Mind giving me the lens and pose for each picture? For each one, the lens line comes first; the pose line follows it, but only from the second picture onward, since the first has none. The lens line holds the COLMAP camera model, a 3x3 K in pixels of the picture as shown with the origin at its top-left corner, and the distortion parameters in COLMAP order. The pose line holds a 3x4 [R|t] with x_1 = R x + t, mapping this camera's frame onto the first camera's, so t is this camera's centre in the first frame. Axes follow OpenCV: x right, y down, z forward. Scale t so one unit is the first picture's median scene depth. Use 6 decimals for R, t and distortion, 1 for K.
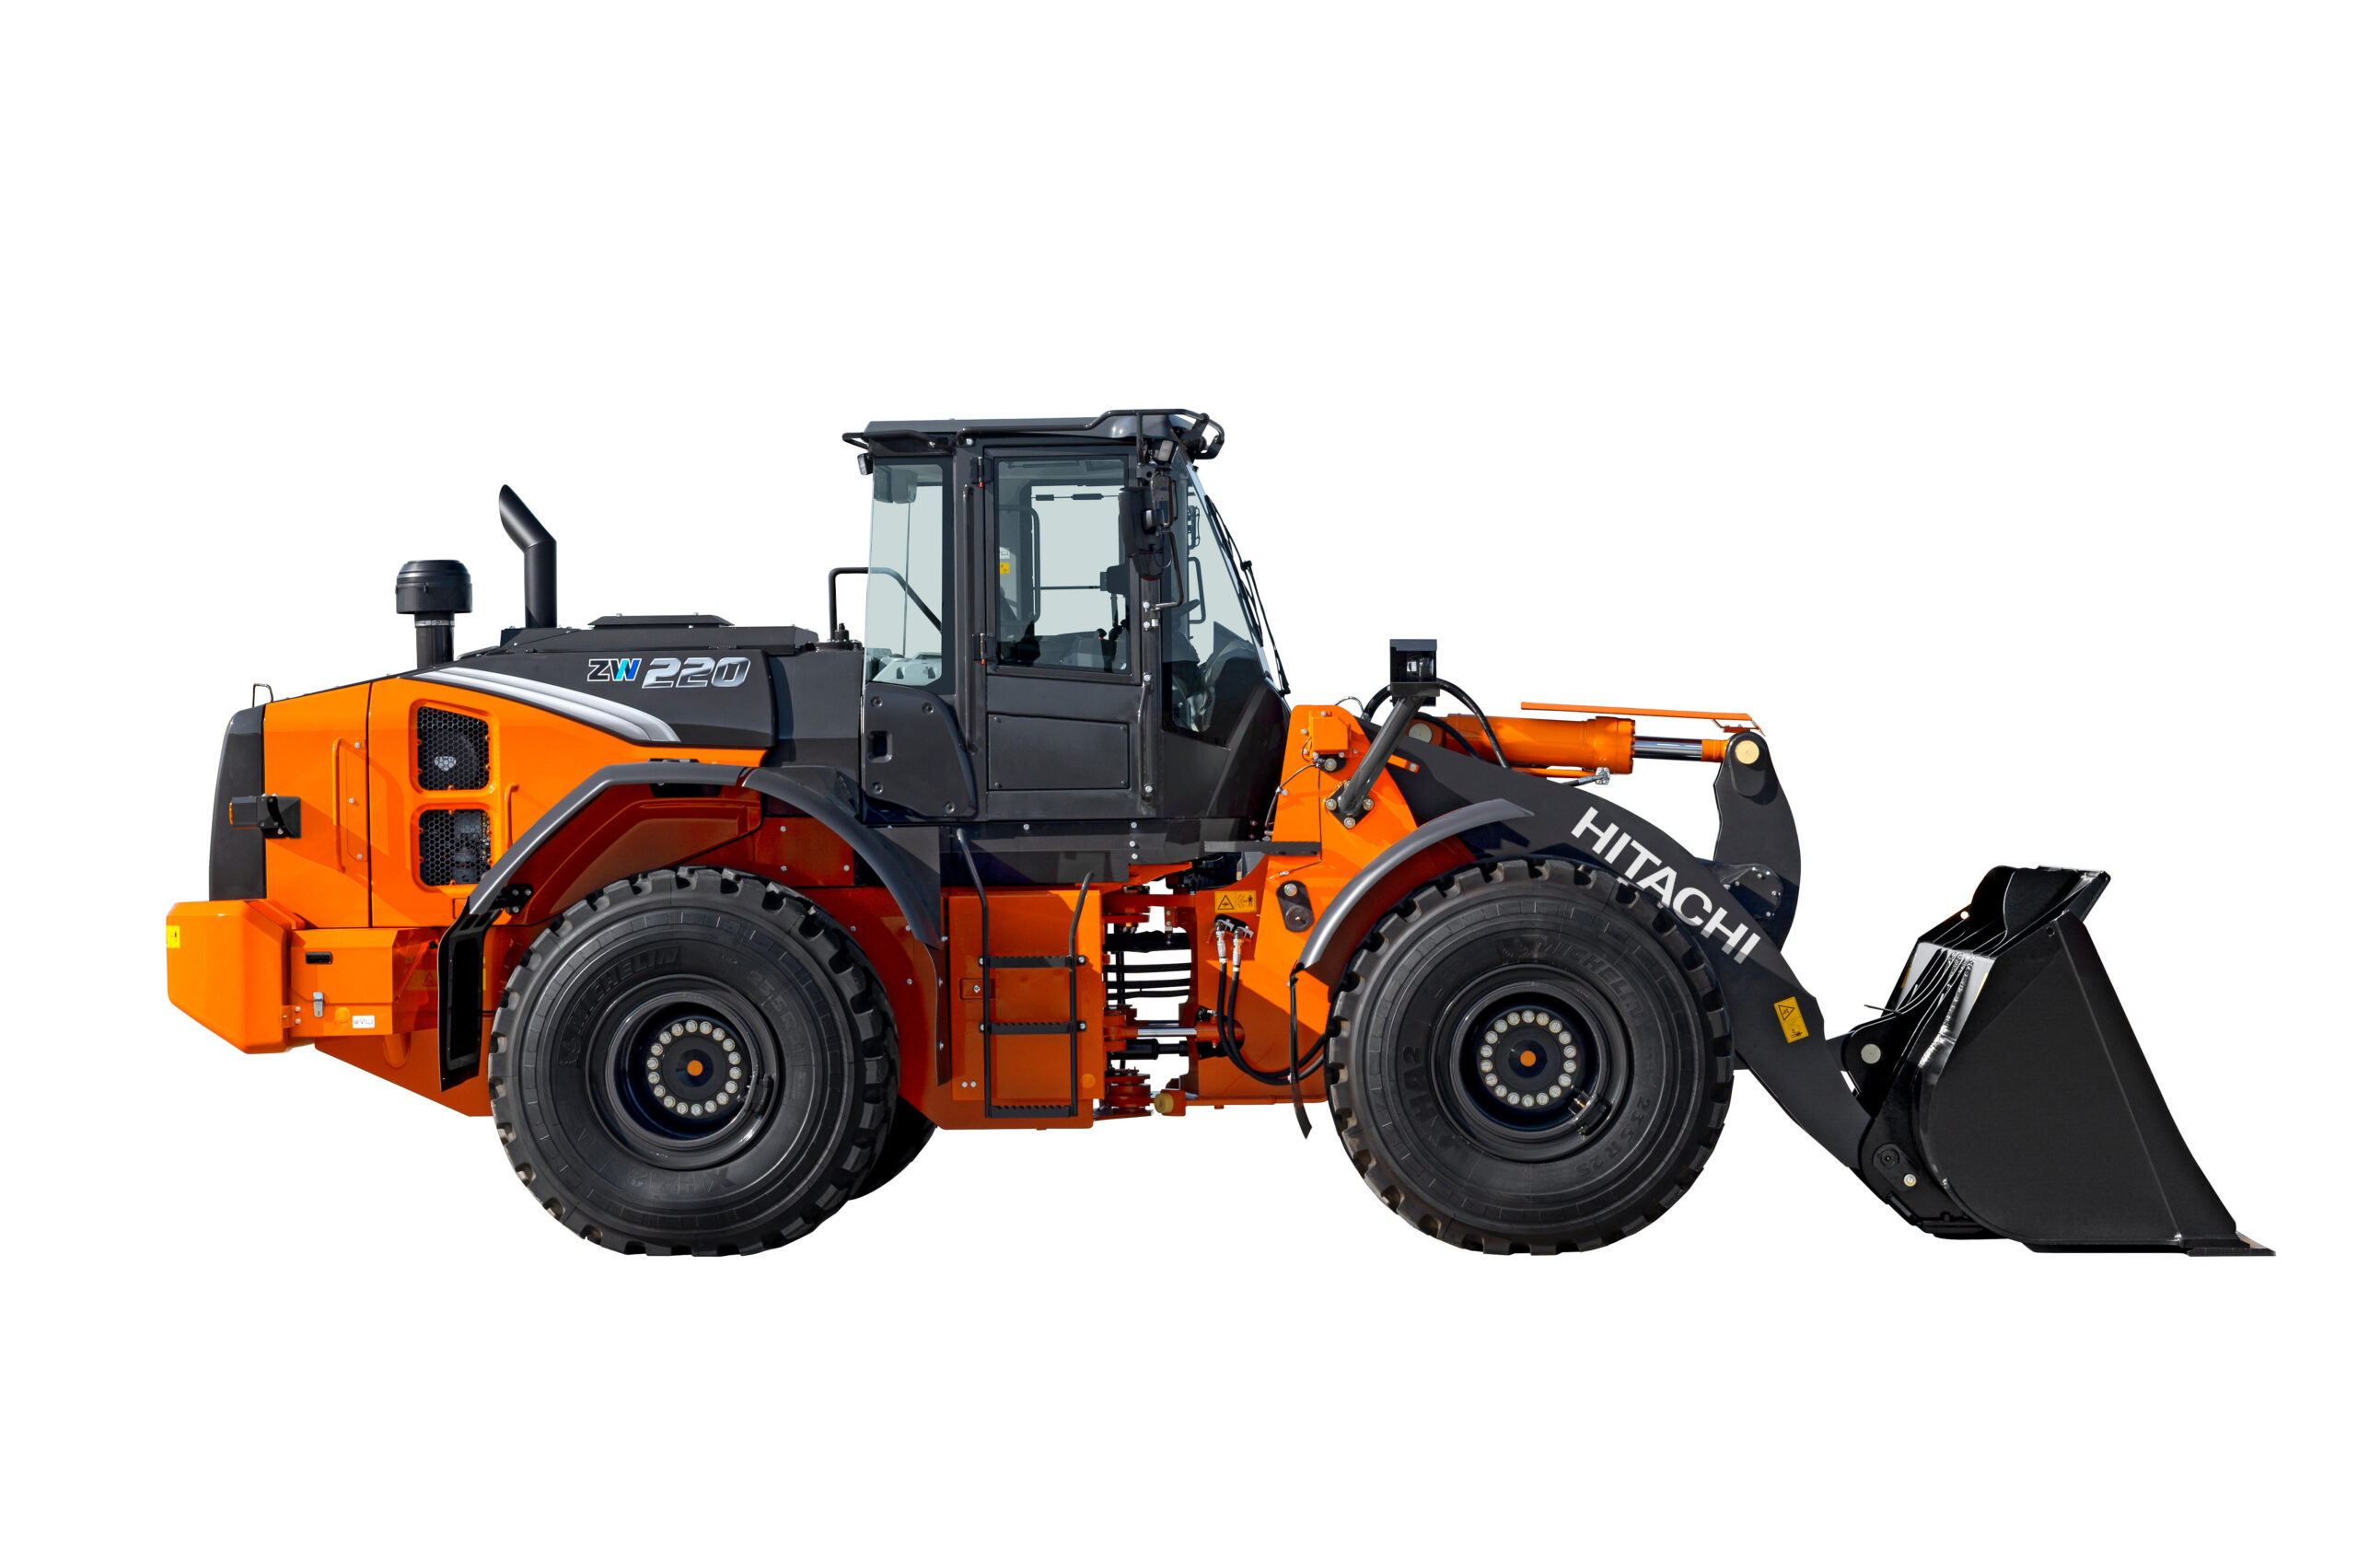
lens RADIAL K [[4358.7, 0, 1174.6], [0, 4358.7, 780.8], [0, 0, 1]] dist [-0.077048, 0.000000]
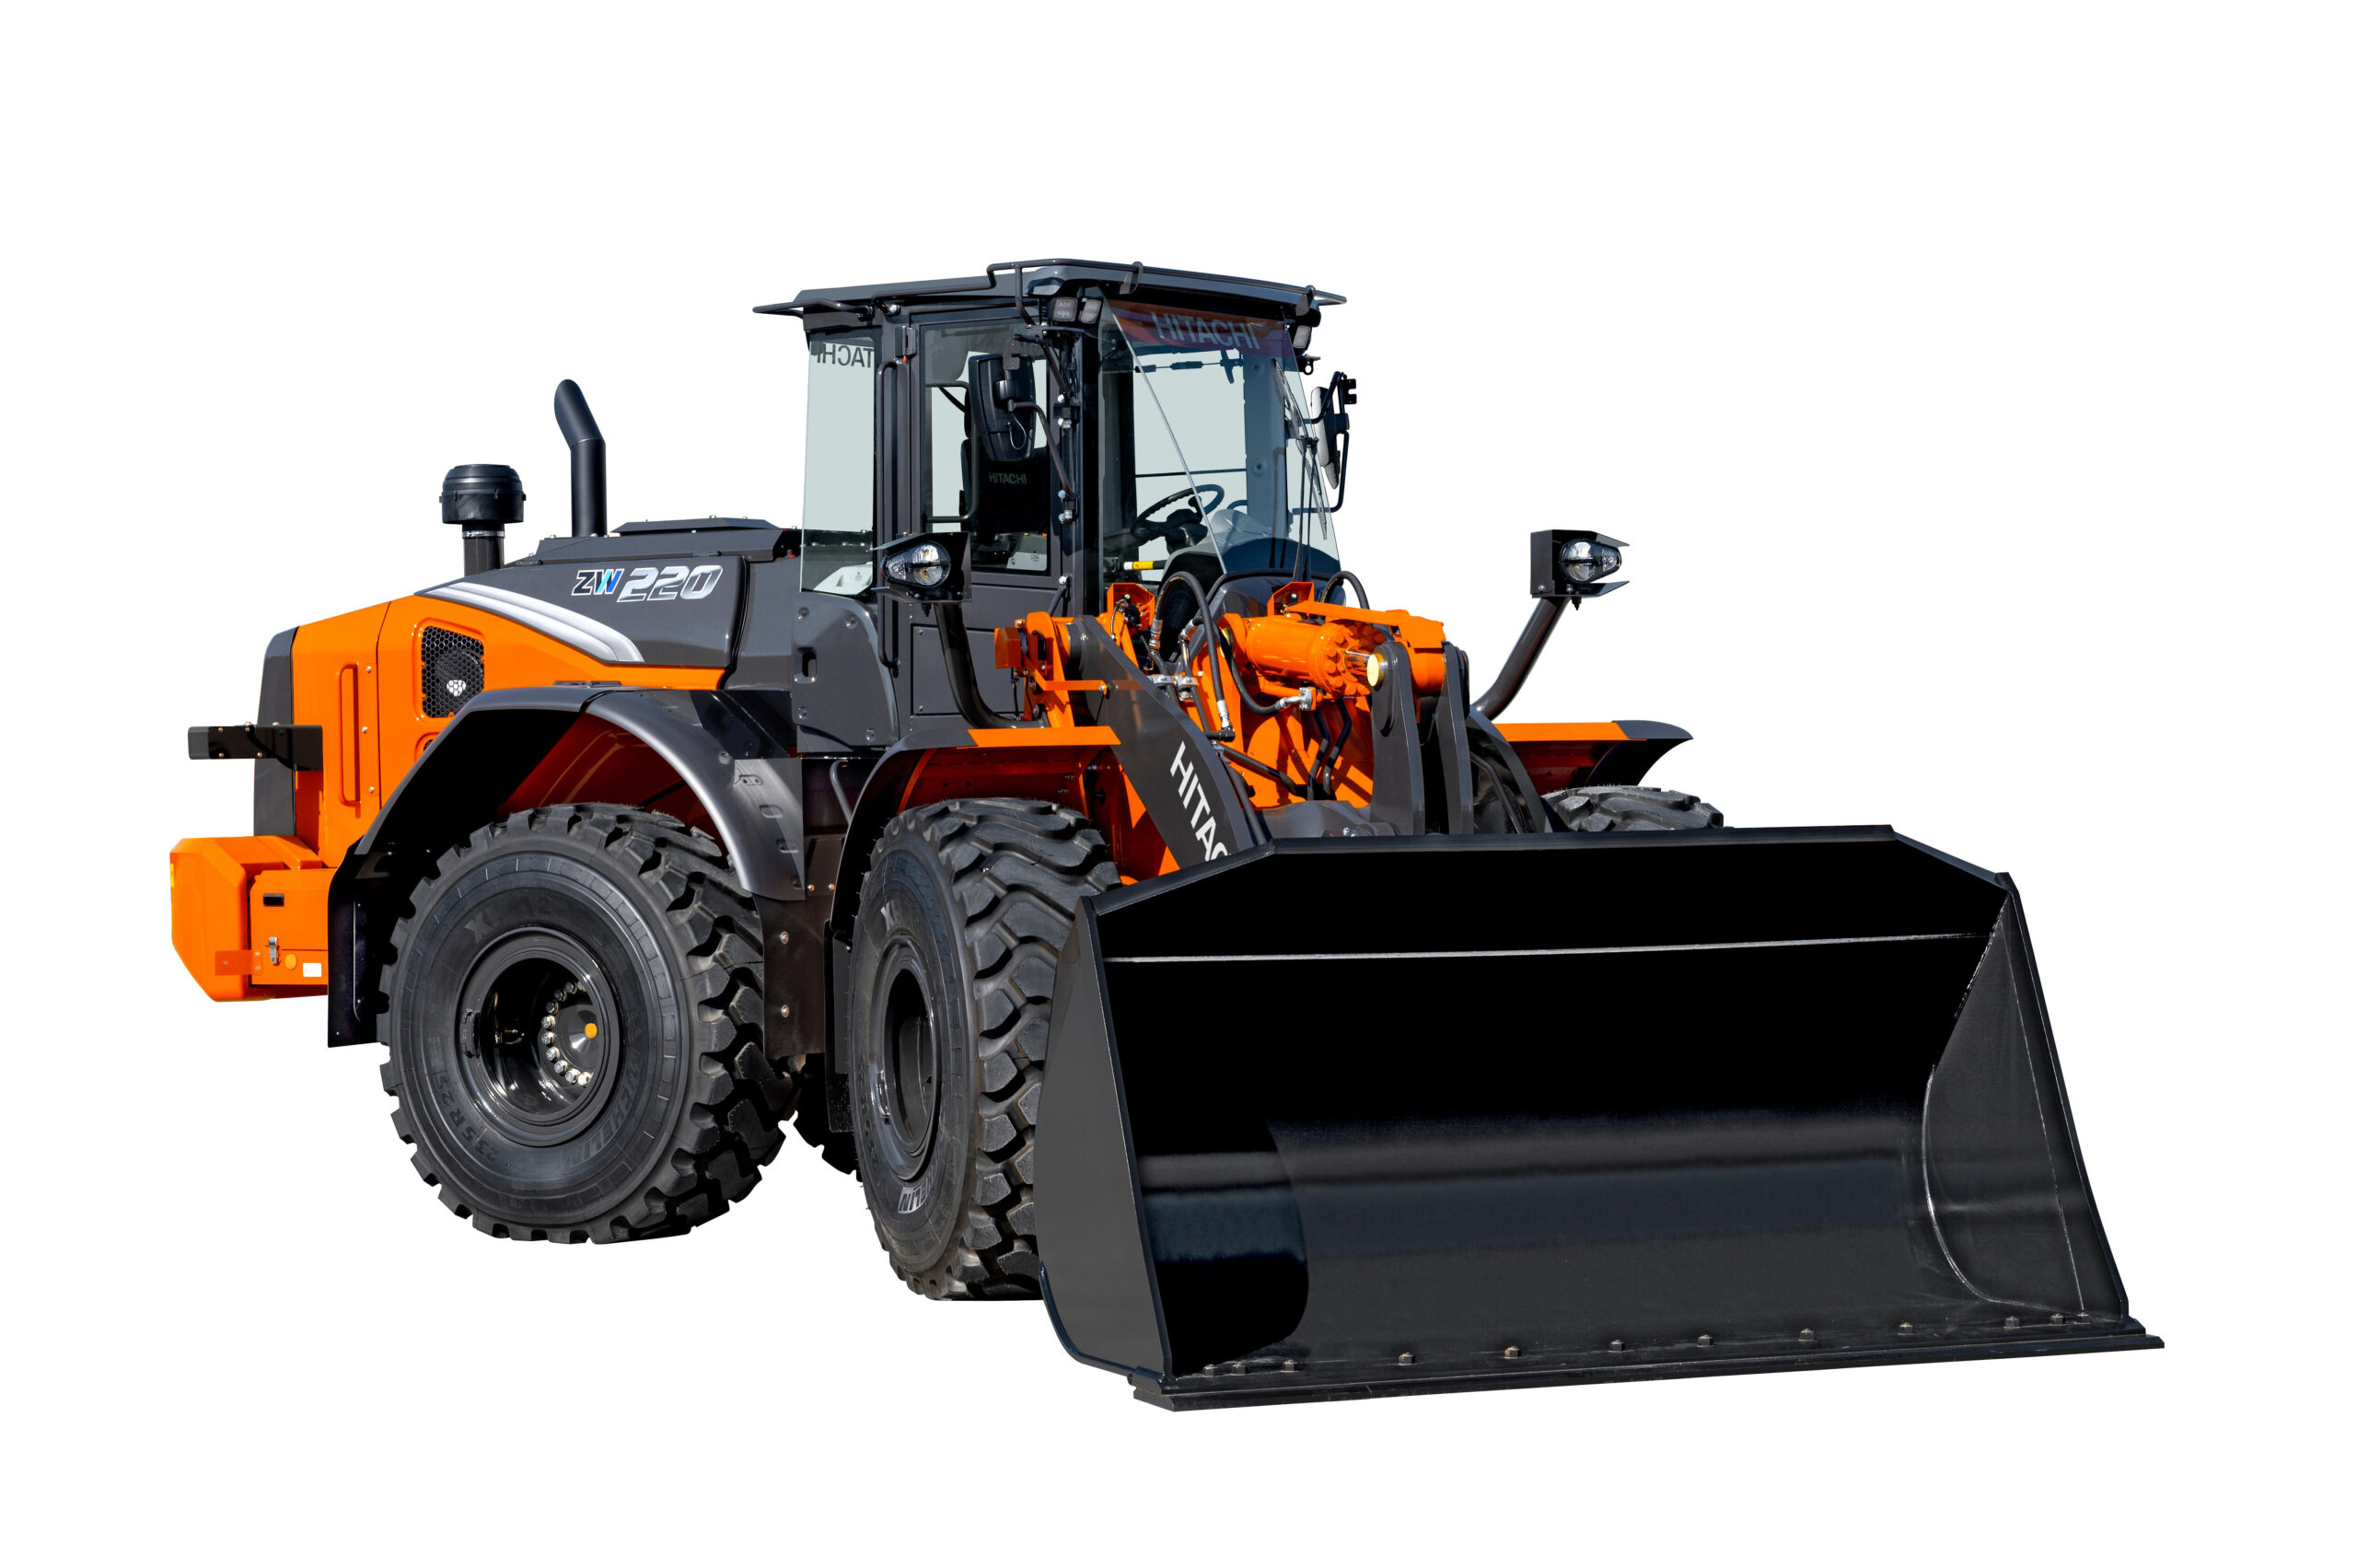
lens RADIAL K [[4741.8, 0, 1178.5], [0, 4741.8, 781.4], [0, 0, 1]] dist [-0.373869, 0.000000]
pose [[0.883295, 0.005033, -0.468791, 0.427994], [0.003969, 0.999826, 0.018214, -0.001779], [0.468801, -0.017949, 0.883121, 0.204206]]
